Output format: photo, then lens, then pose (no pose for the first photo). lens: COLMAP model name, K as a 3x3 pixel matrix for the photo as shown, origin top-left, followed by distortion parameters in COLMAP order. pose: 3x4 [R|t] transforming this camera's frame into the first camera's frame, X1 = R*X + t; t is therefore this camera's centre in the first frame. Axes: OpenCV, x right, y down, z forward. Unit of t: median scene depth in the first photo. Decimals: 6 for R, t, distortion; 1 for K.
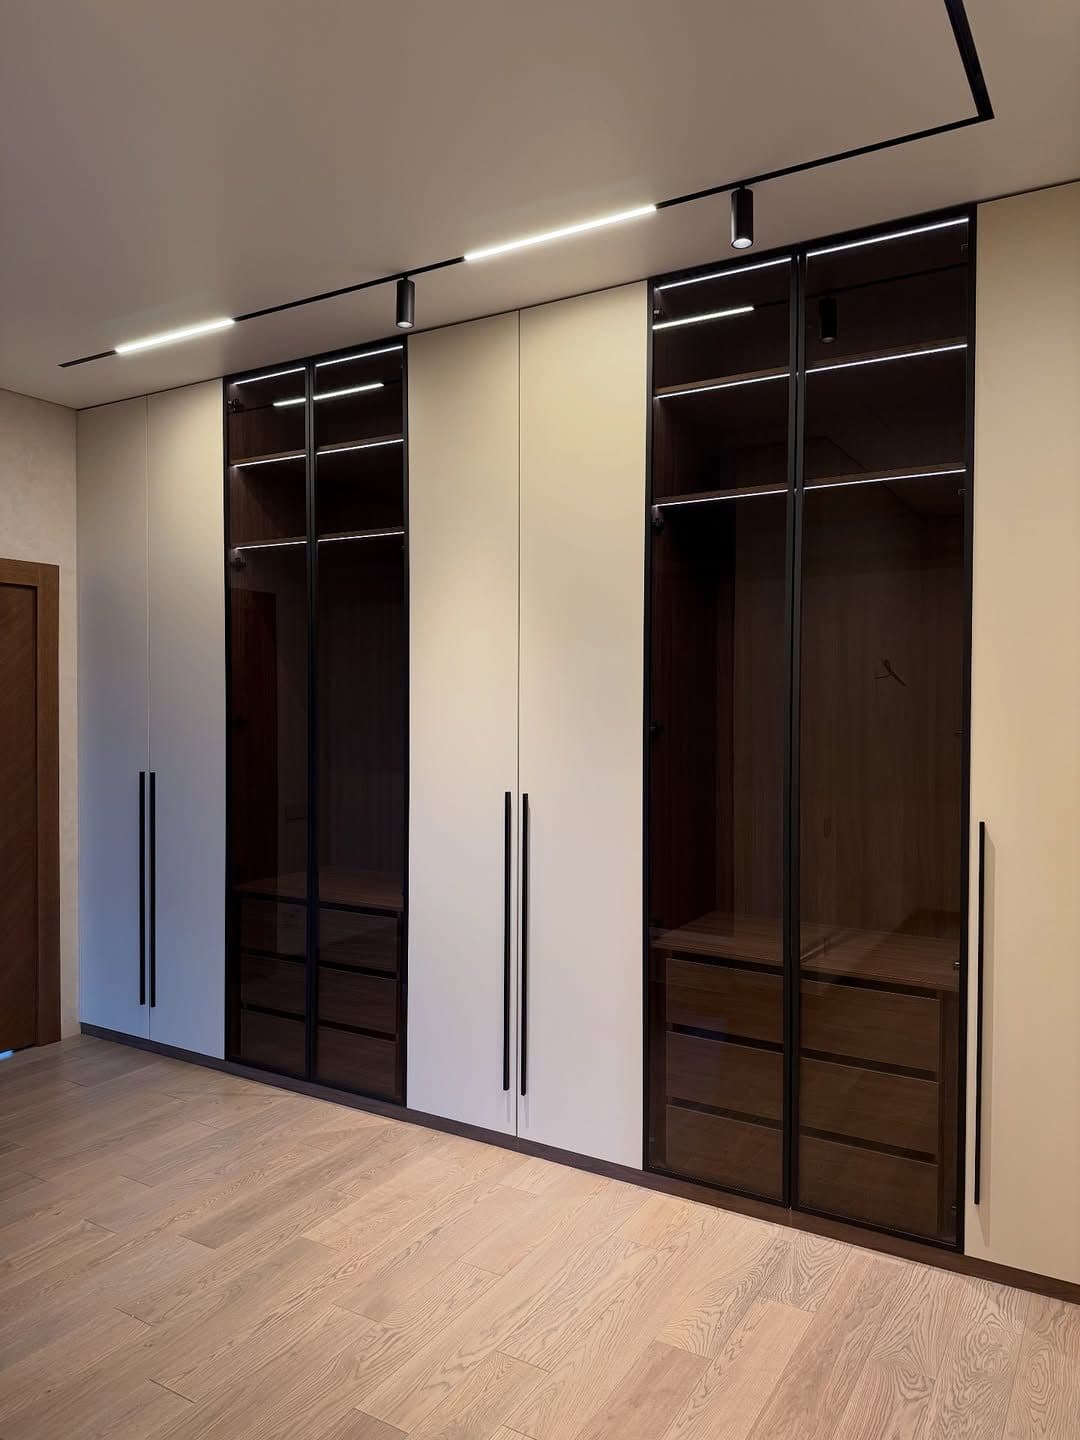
lens RADIAL K [[1024.1, 0, 539.6], [0, 1024.1, 719.0], [0, 0, 1]] dist [0.006515, -0.010792]
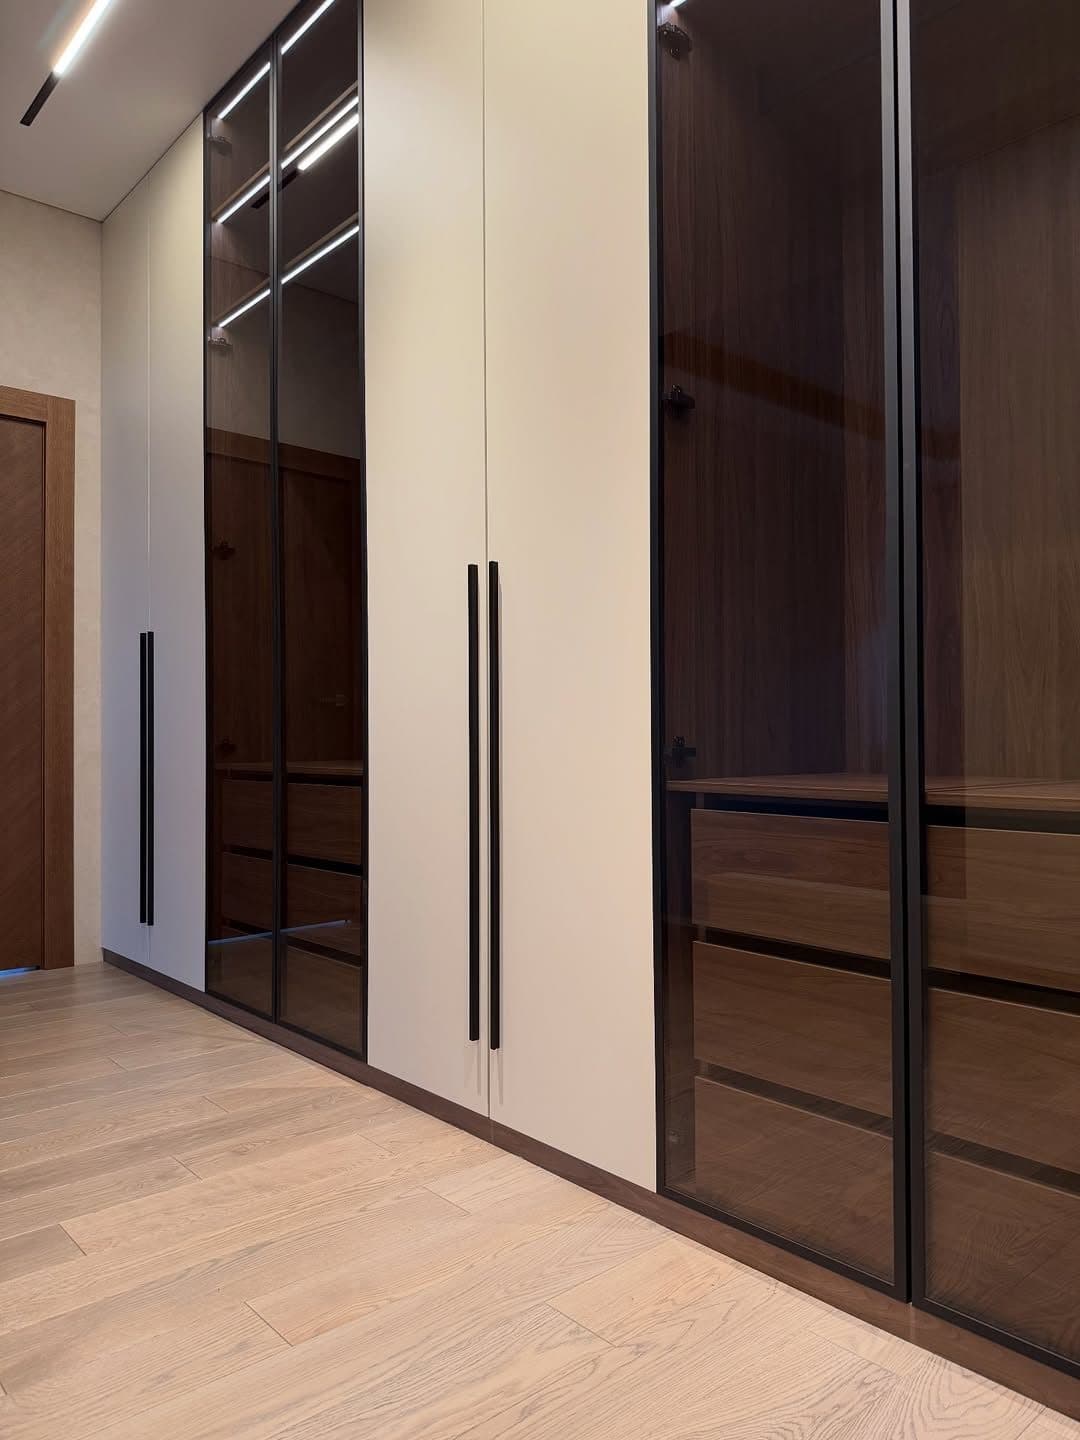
lens RADIAL K [[1024.1, 0, 539.4], [0, 1024.1, 721.8], [0, 0, 1]] dist [0.006515, -0.010792]
pose [[0.953534, -0.013397, -0.300987, 0.195829], [0.004364, 0.999520, -0.030665, 0.188885], [0.301253, 0.027927, 0.953135, 0.416154]]
